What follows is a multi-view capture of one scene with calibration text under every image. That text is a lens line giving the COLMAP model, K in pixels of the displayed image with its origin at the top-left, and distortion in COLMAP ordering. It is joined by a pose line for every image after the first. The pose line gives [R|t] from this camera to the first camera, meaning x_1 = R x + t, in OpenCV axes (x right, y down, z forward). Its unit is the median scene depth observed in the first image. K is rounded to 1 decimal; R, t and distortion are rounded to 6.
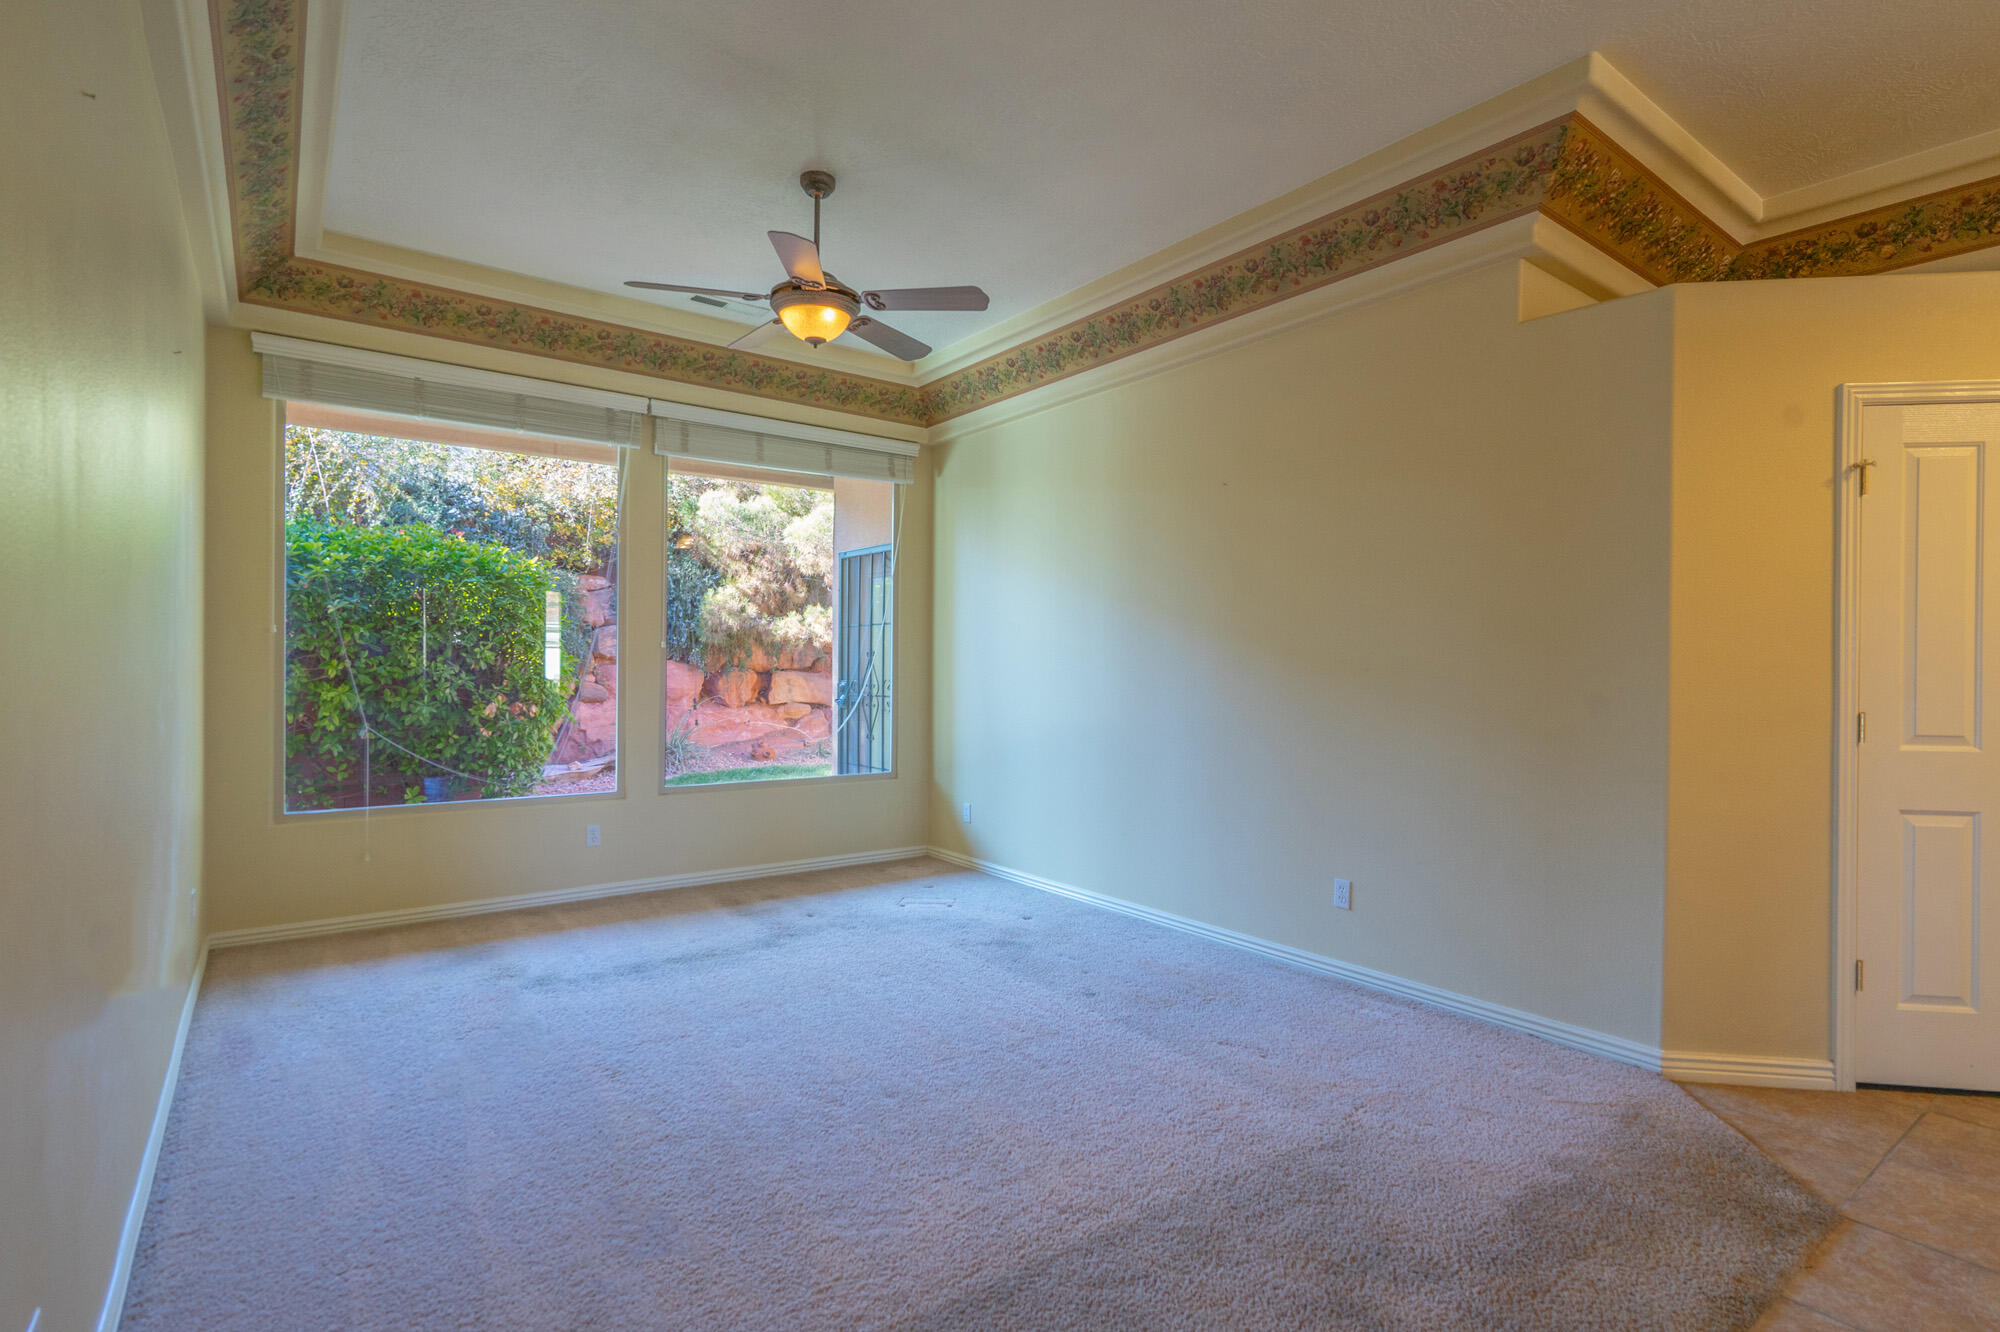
lens RADIAL K [[962.1, 0, 1000.0], [0, 962.1, 666.0], [0, 0, 1]] dist [0.099622, -0.000073]
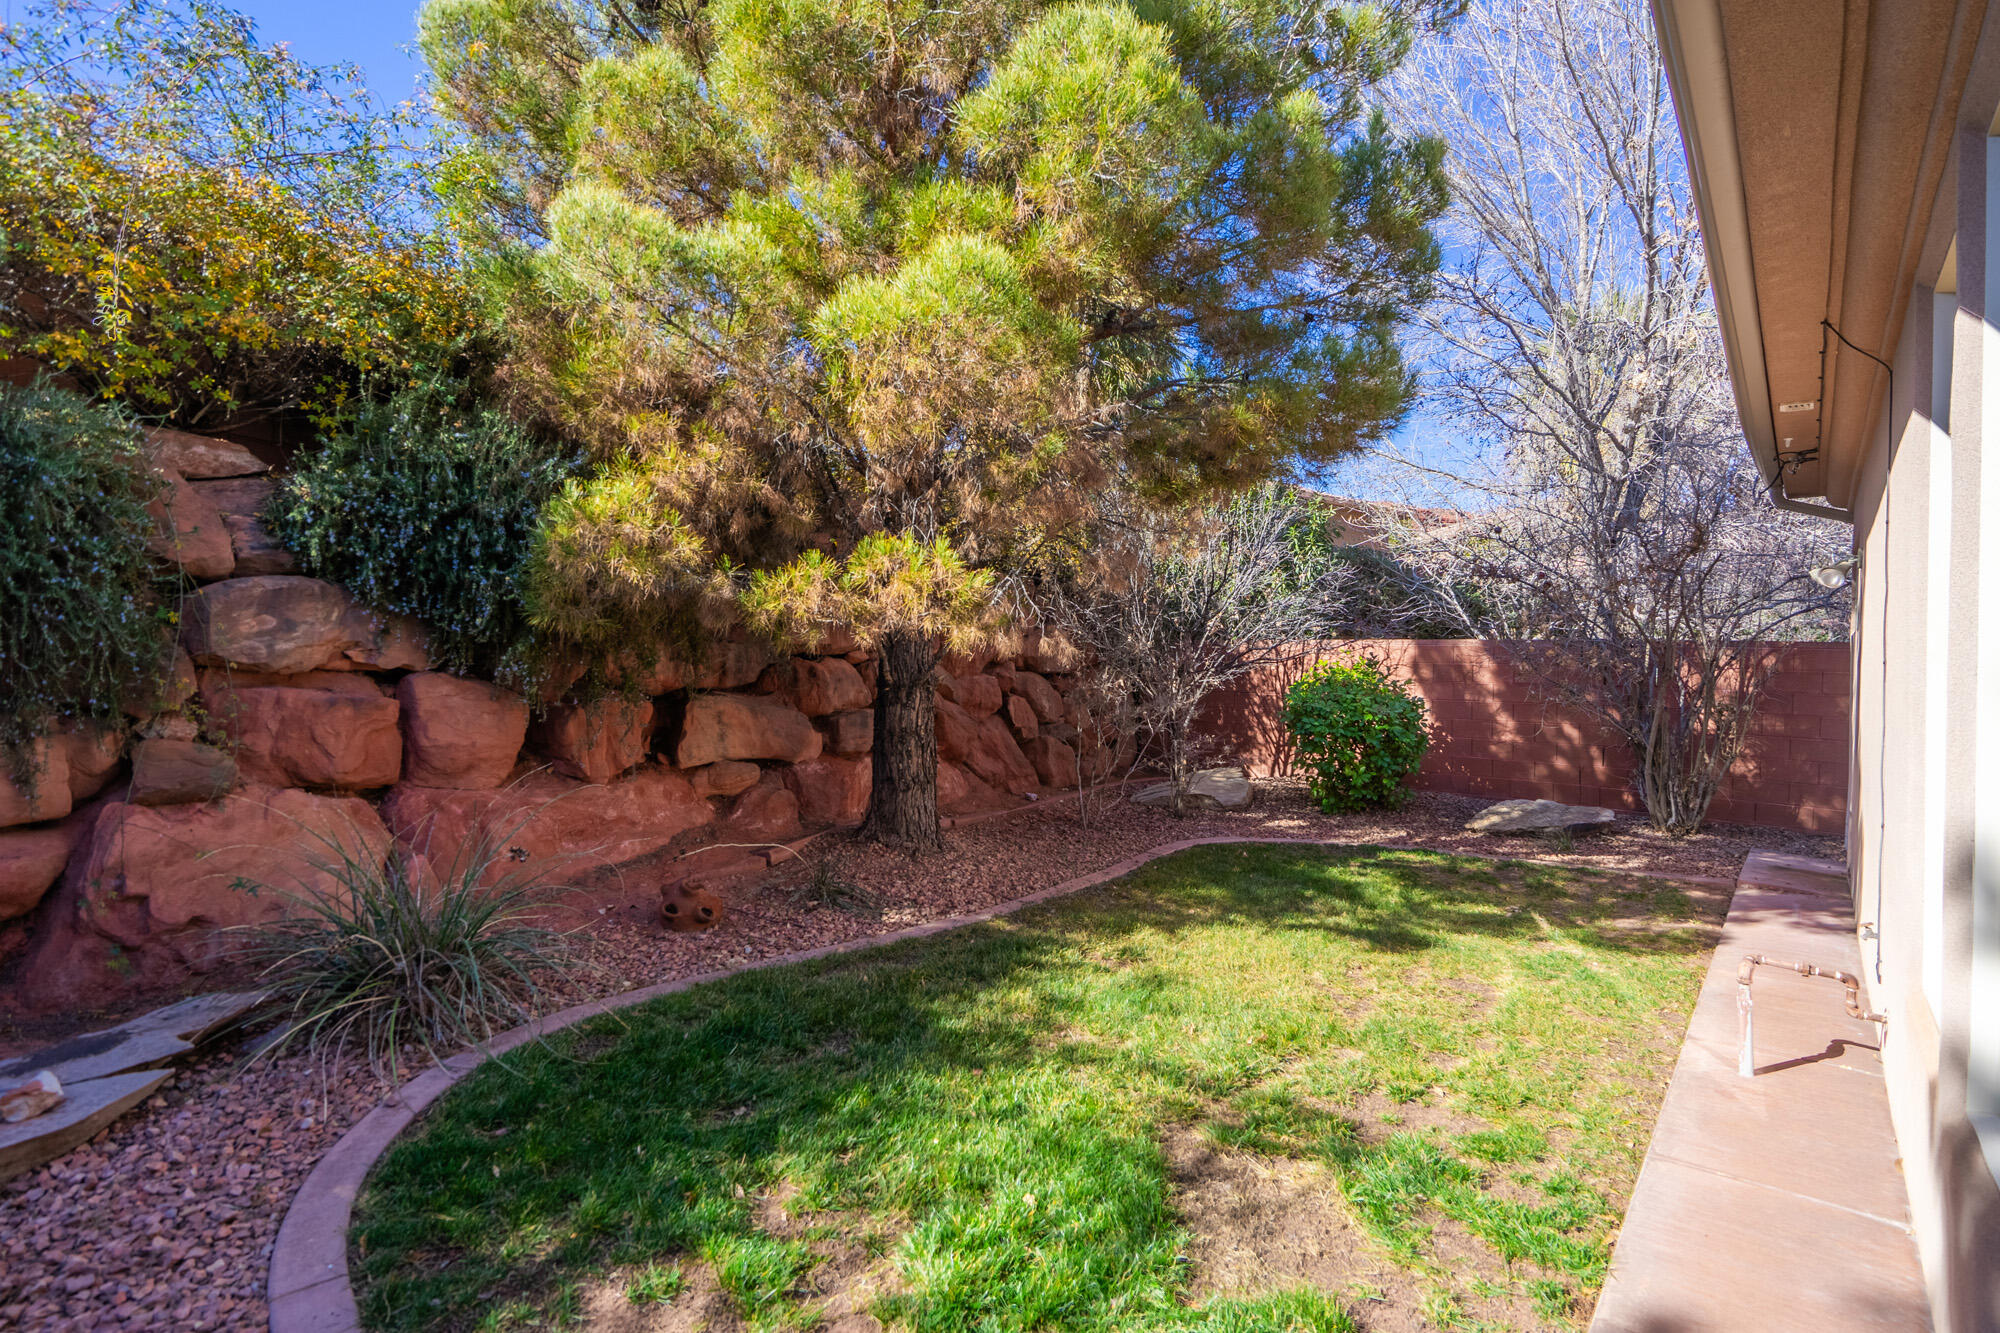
lens RADIAL K [[938.6, 0, 1000.0], [0, 938.6, 666.5], [0, 0, 1]] dist [0.047905, 0.000122]
pose [[0.976125, 0.014991, 0.216690, -0.204619], [-0.016564, 0.999848, 0.005443, -0.014475], [-0.216575, -0.008902, 0.976225, 0.583135]]
